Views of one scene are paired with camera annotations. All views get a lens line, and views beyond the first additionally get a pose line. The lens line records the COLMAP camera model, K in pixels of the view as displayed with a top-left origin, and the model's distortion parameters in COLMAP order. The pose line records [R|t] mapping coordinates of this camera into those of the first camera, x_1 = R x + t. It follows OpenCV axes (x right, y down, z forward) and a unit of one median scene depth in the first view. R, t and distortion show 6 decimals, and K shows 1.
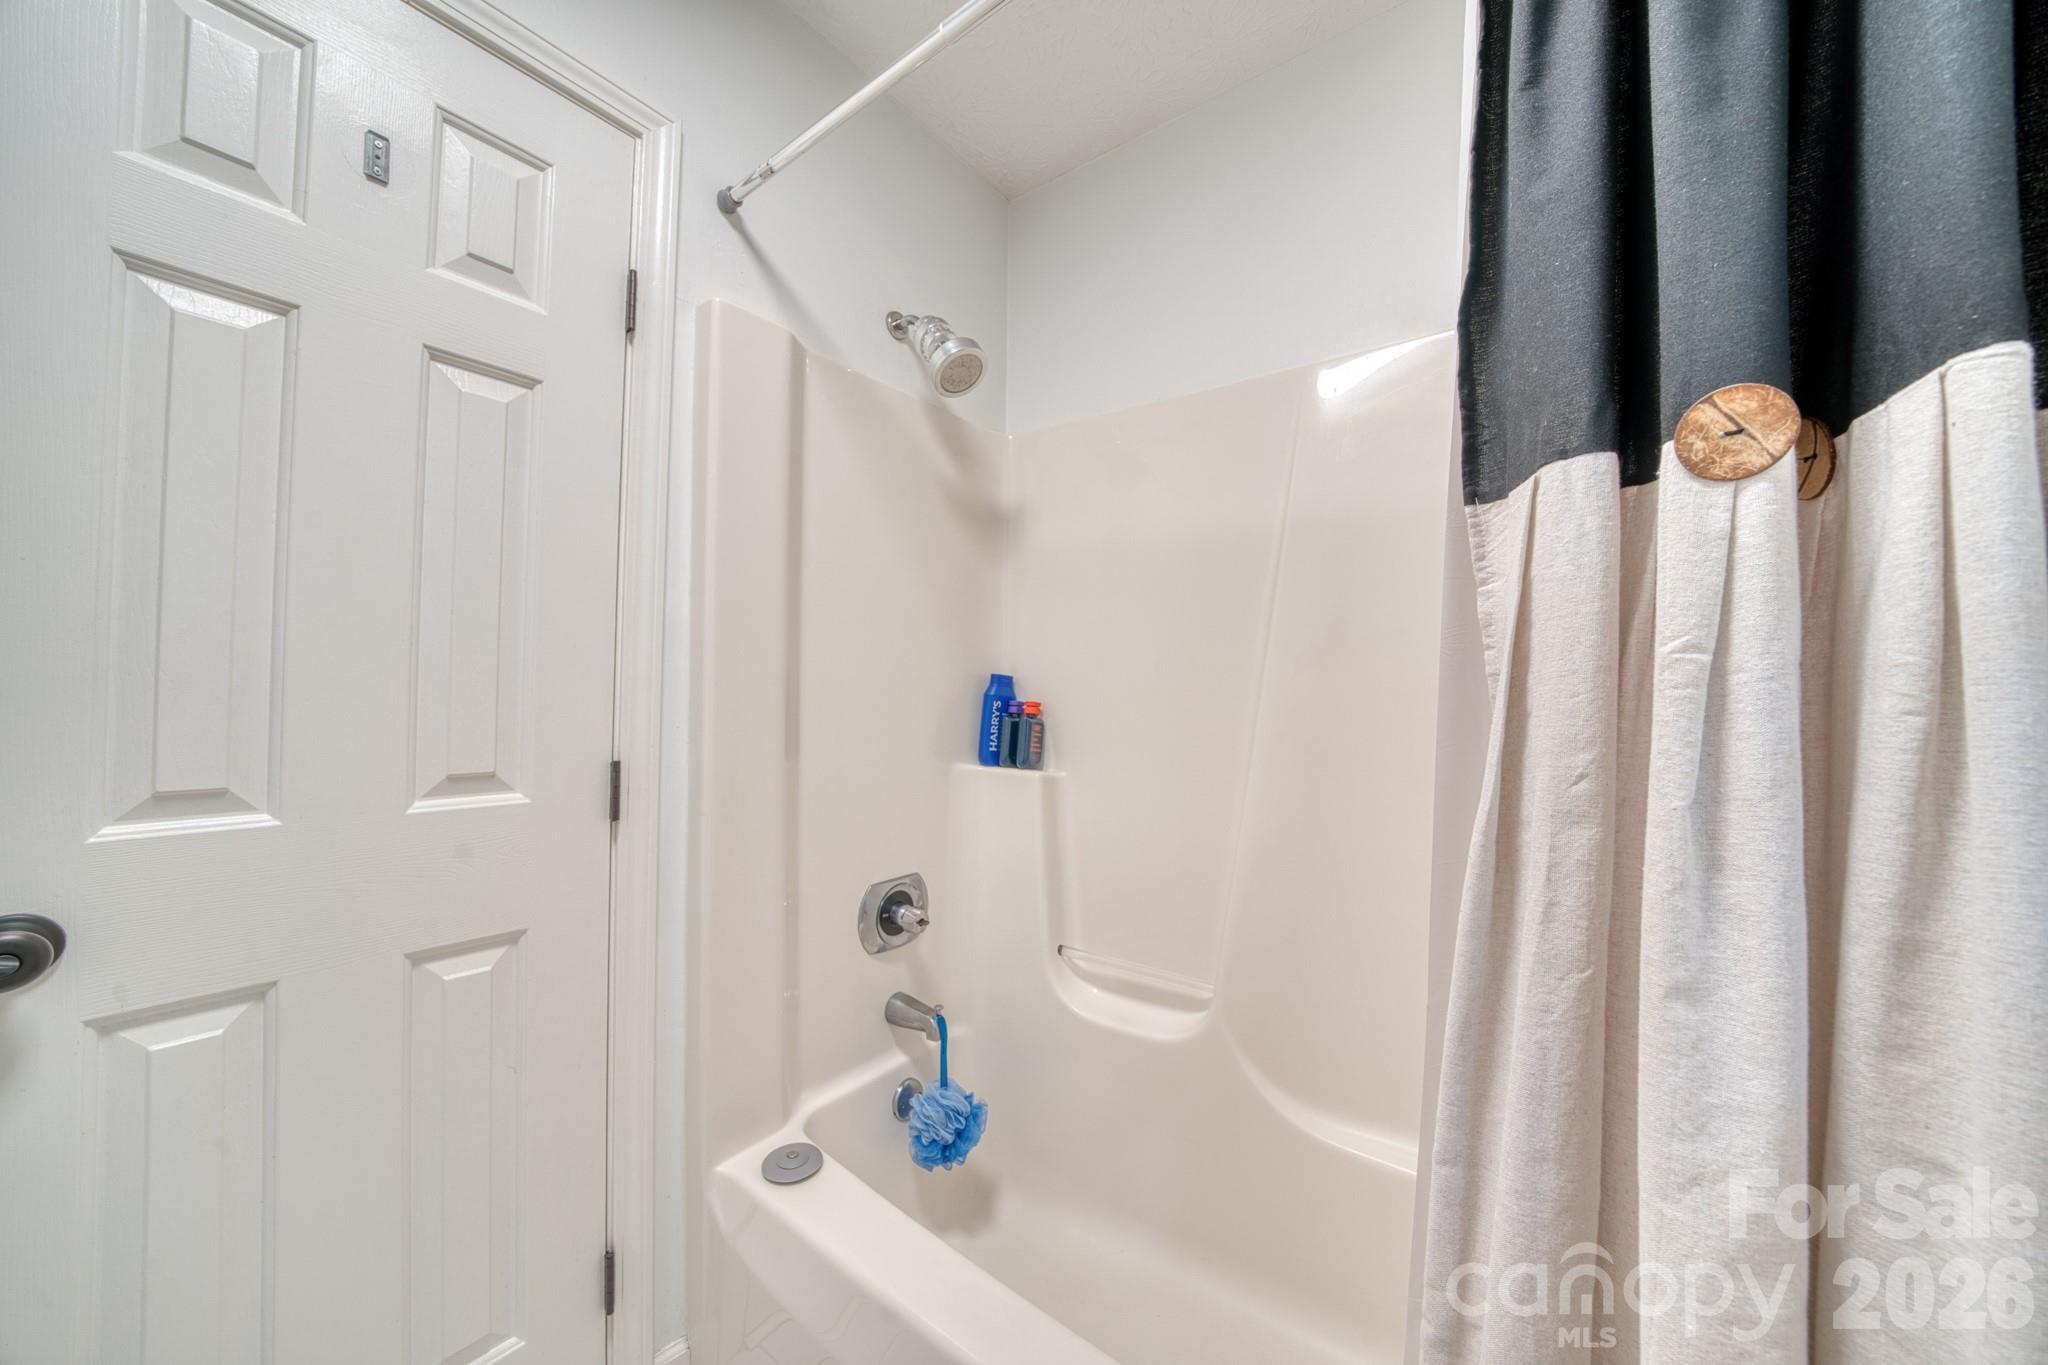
lens RADIAL K [[707.1, 0, 1016.3], [0, 707.1, 683.5], [0, 0, 1]] dist [-0.002480, -0.000328]
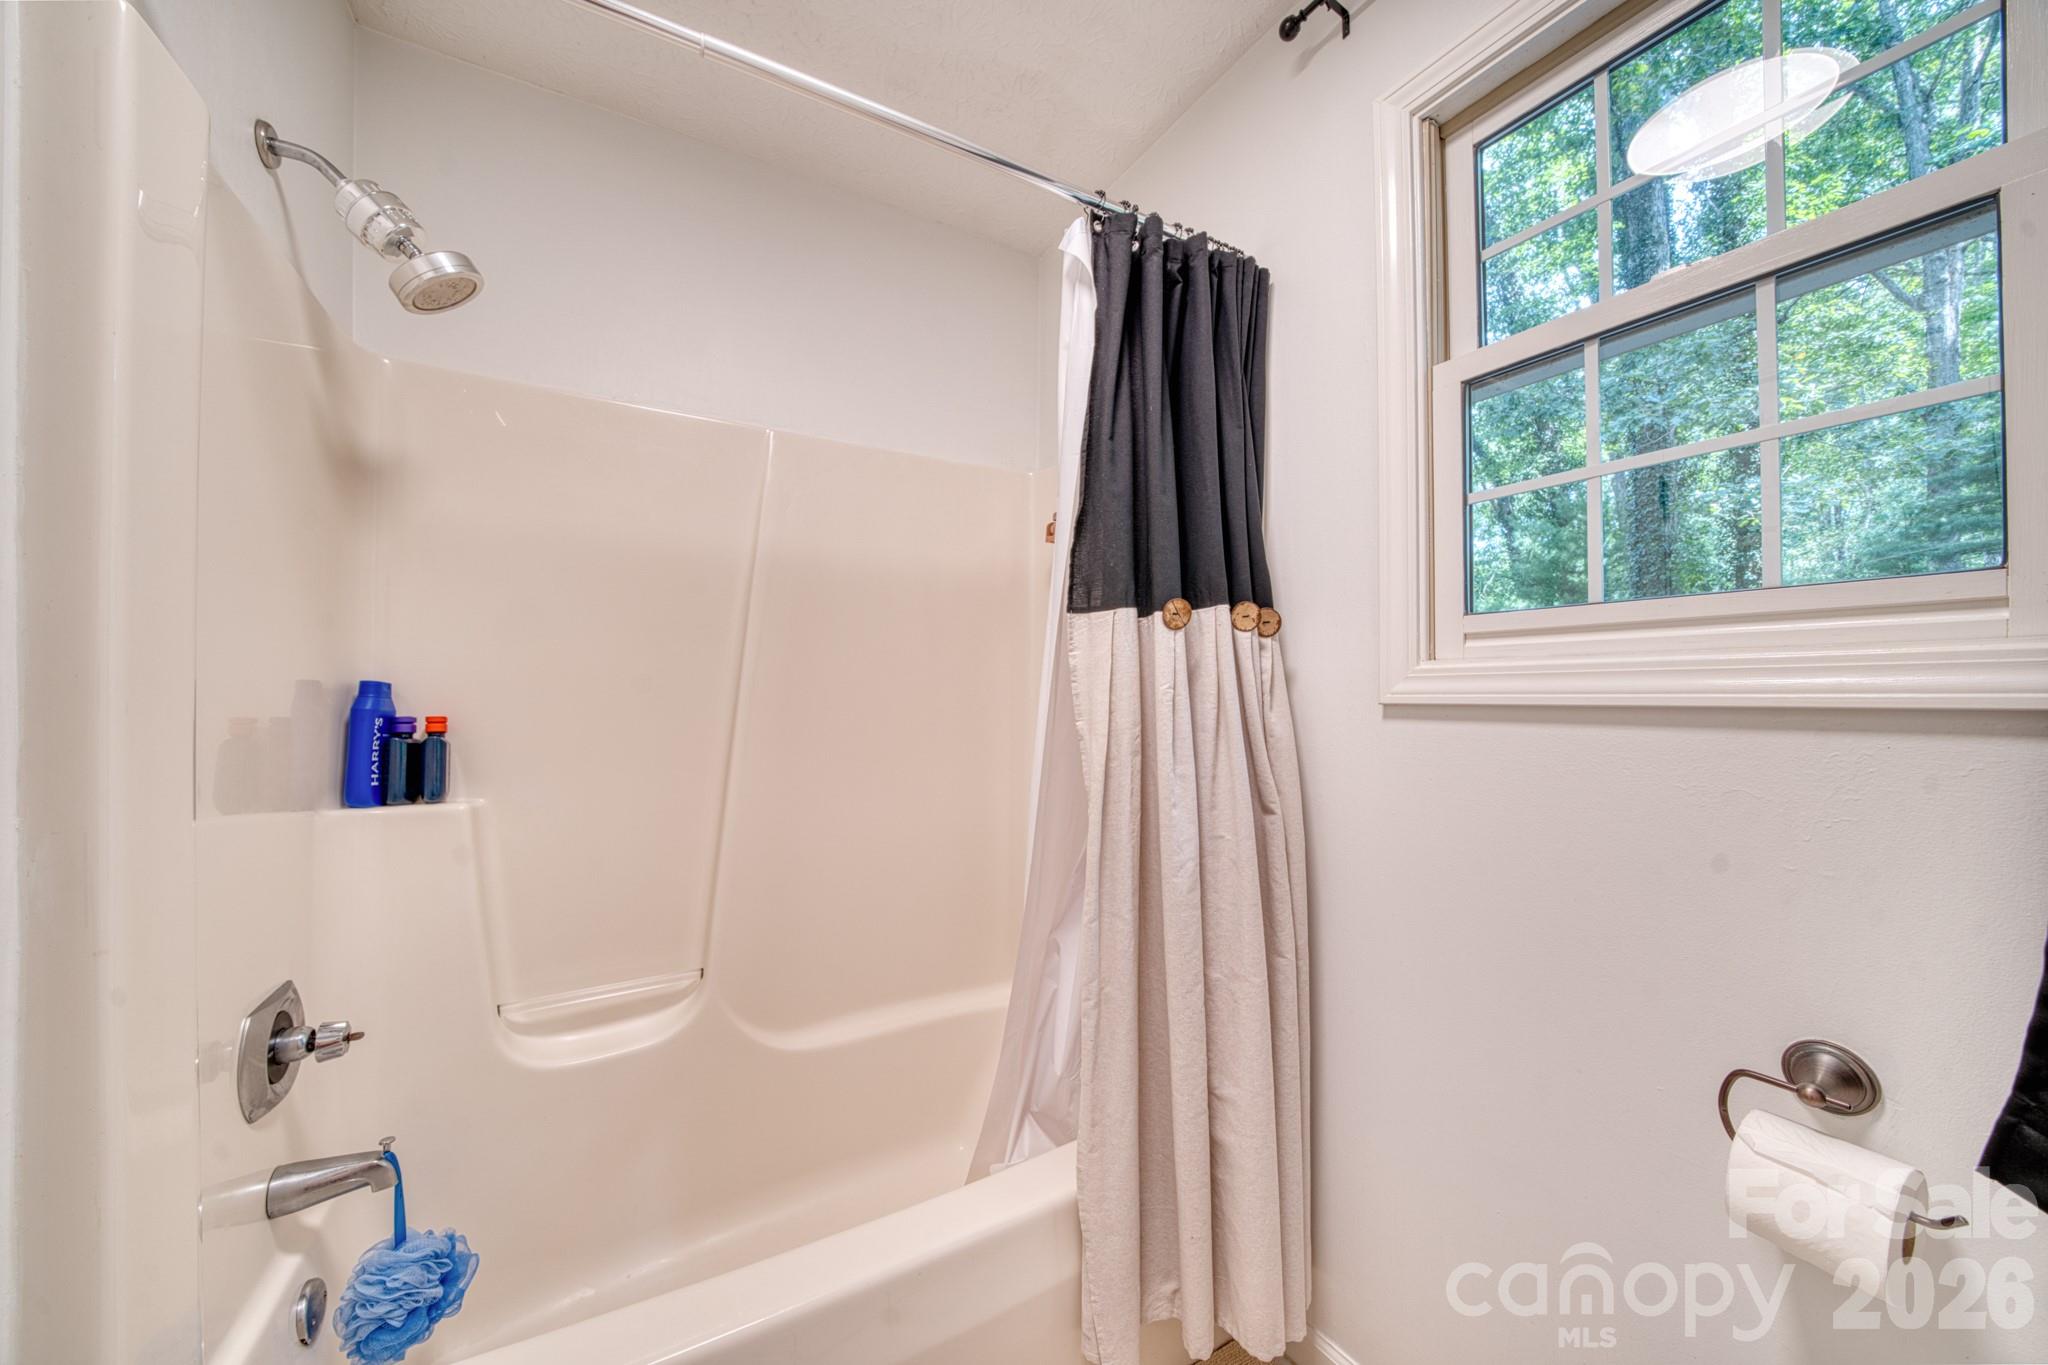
lens RADIAL K [[707.1, 0, 1017.5], [0, 707.1, 682.9], [0, 0, 1]] dist [-0.002480, -0.000328]
pose [[0.397941, 0.003190, 0.917405, -0.443746], [-0.005699, 0.999983, -0.001005, -0.014589], [-0.917393, -0.004829, 0.397953, 0.100575]]
